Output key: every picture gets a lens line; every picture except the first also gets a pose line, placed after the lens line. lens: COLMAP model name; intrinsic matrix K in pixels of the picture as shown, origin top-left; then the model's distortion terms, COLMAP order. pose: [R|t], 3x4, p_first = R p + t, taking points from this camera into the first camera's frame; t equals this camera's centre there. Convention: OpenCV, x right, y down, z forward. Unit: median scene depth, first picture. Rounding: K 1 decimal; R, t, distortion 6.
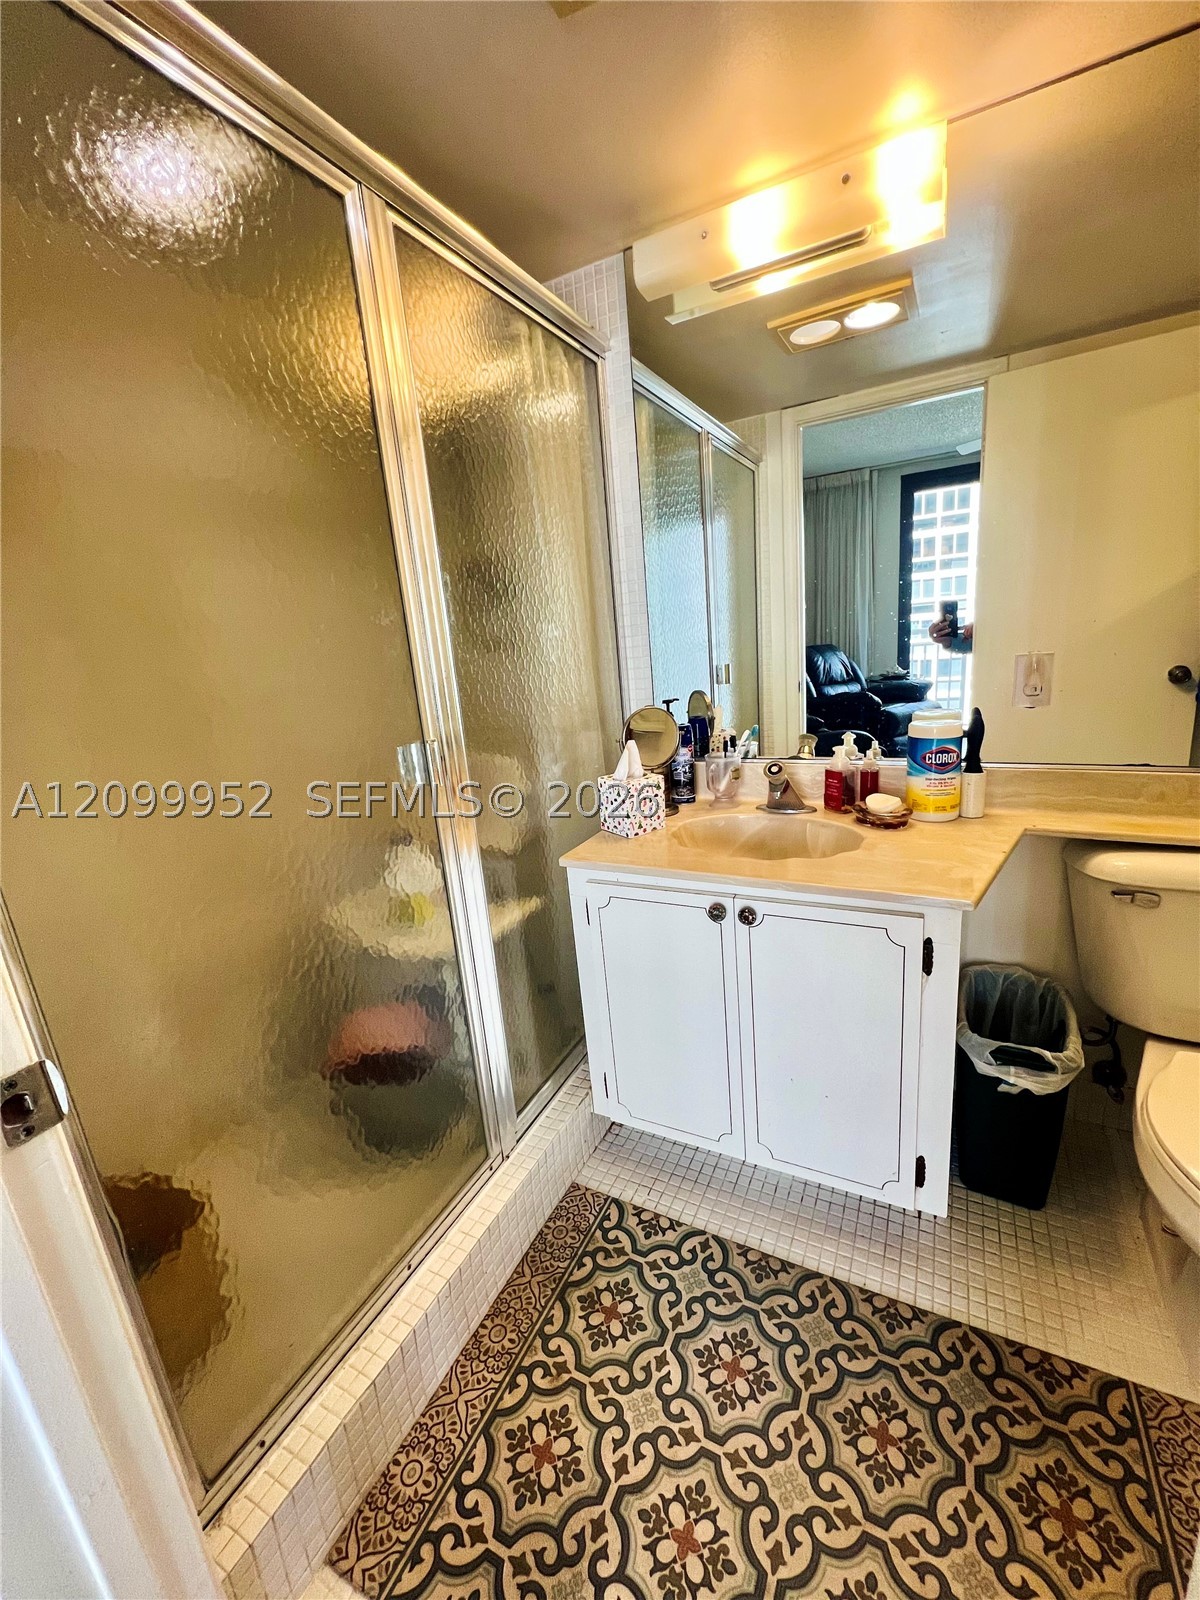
lens RADIAL K [[640.6, 0, 606.7], [0, 640.6, 799.3], [0, 0, 1]] dist [-0.001411, 0.000244]
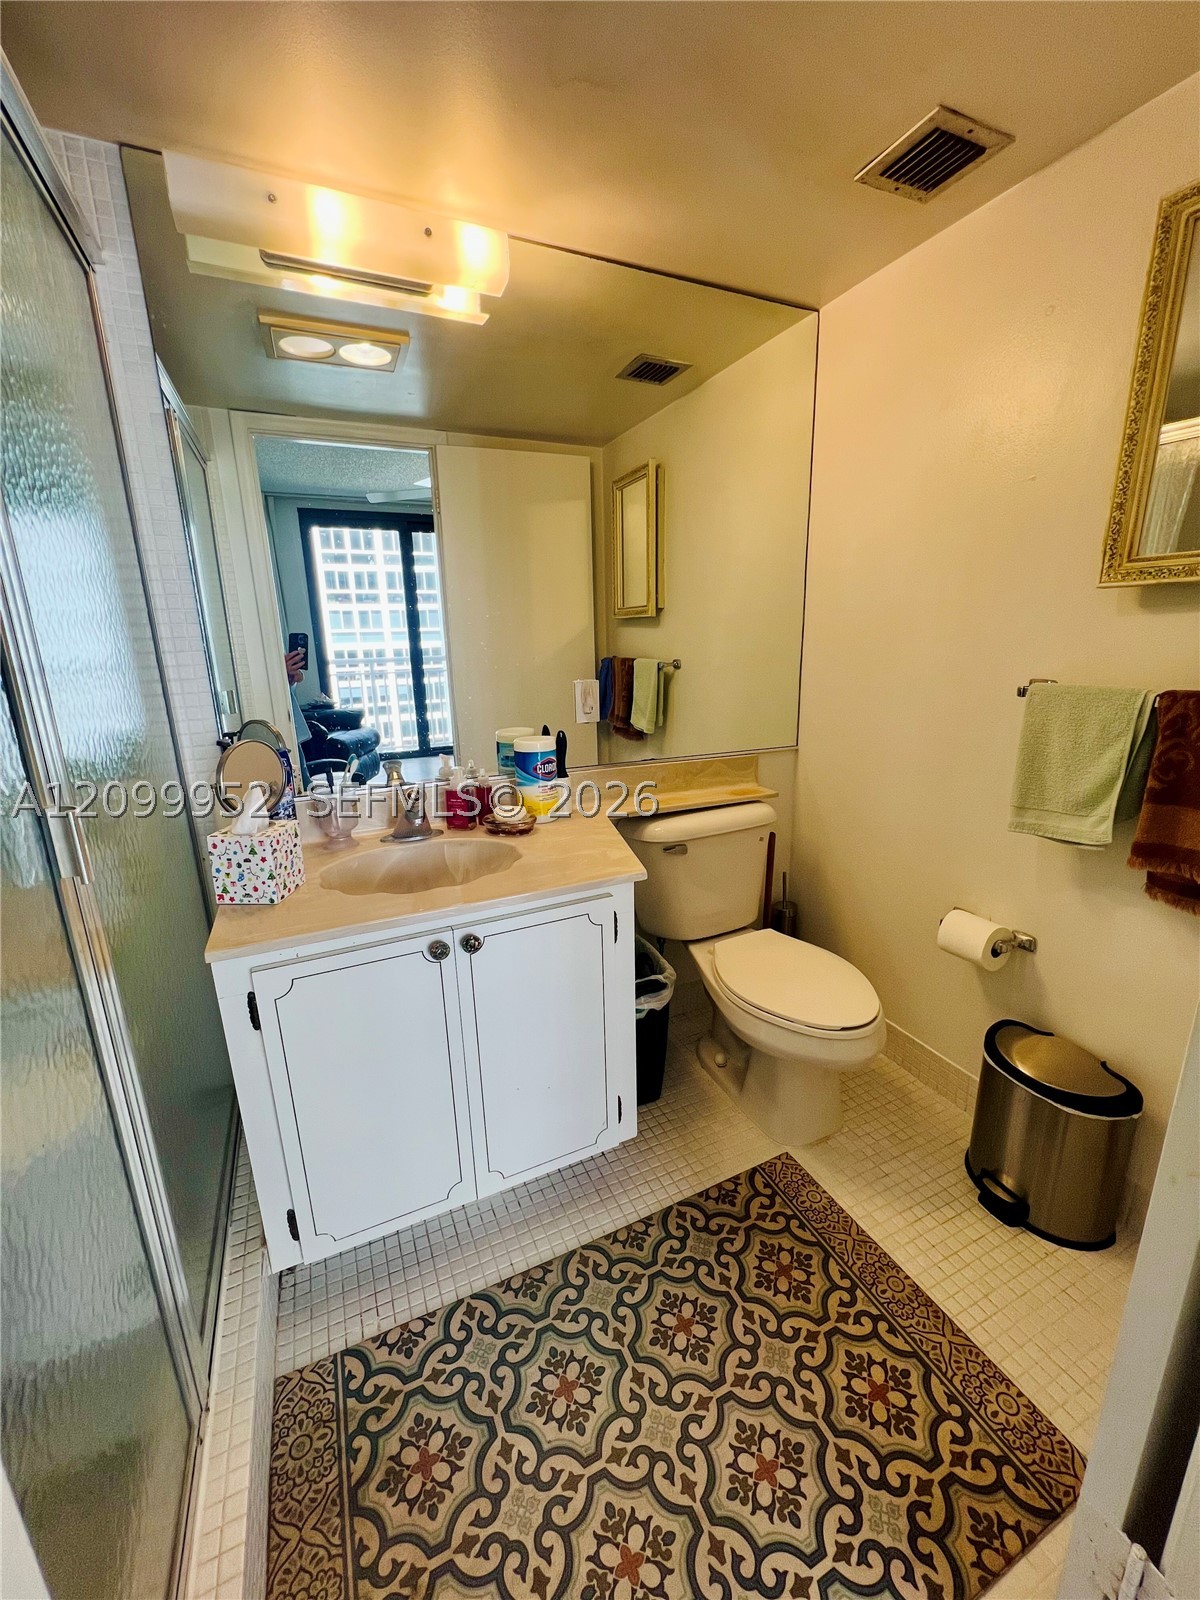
lens RADIAL K [[640.6, 0, 603.6], [0, 640.6, 799.2], [0, 0, 1]] dist [-0.001411, 0.000244]
pose [[0.615115, -0.127473, 0.778065, -0.343952], [0.163604, 0.986000, 0.032200, -0.028683], [-0.771277, 0.107488, 0.627359, 0.189401]]
